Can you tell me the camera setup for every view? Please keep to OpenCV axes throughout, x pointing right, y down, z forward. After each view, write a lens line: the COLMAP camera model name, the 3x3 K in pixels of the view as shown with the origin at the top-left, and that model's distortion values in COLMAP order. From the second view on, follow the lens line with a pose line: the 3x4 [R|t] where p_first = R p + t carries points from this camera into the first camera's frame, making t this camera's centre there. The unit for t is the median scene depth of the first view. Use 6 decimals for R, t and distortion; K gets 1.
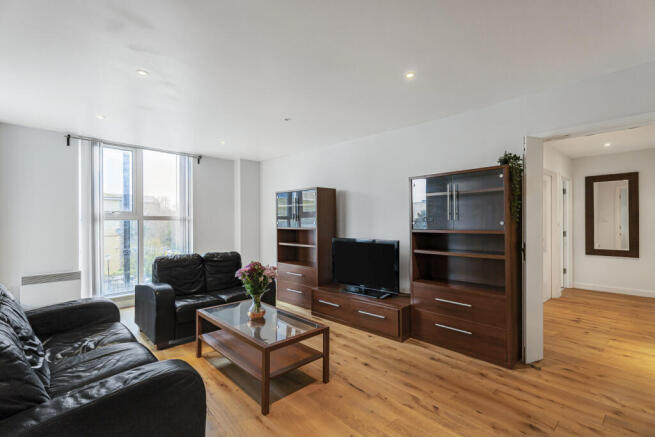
lens RADIAL K [[294.4, 0, 327.5], [0, 294.4, 218.5], [0, 0, 1]] dist [0.002634, 0.000377]
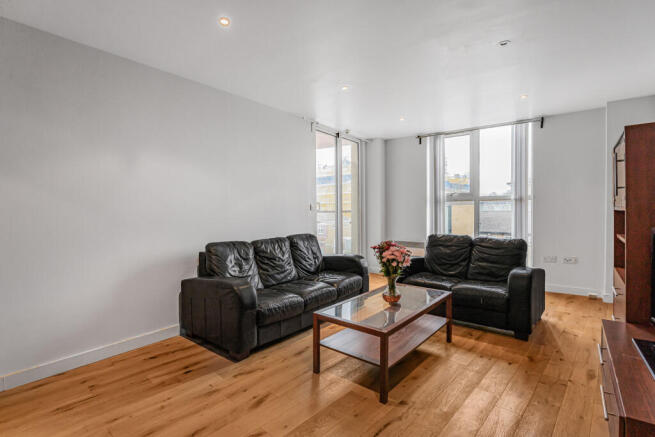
lens RADIAL K [[325.1, 0, 327.5], [0, 325.1, 218.5], [0, 0, 1]] dist [-0.001715, -0.000419]
pose [[0.090555, 0.027635, -0.995508, 0.482481], [0.013370, 0.999491, 0.028962, 0.029342], [0.995802, -0.015932, 0.090139, 0.444724]]
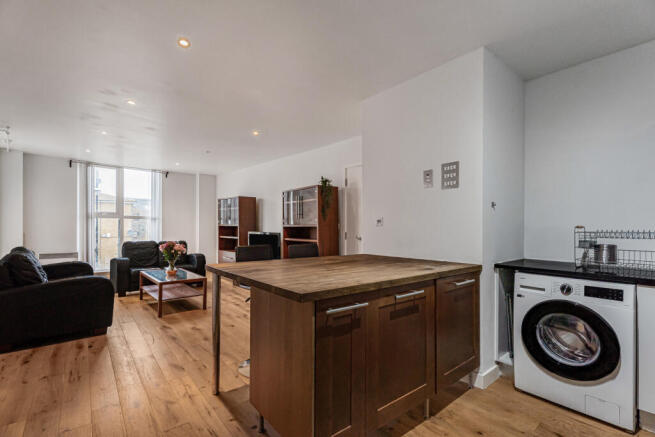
lens RADIAL K [[296.8, 0, 330.4], [0, 296.8, 227.9], [0, 0, 1]] dist [-0.000497, -0.000273]
pose [[0.999043, 0.012955, -0.041784, 0.475291], [-0.012428, 0.999840, 0.012835, 0.023552], [0.041944, -0.012303, 0.999044, -0.422737]]
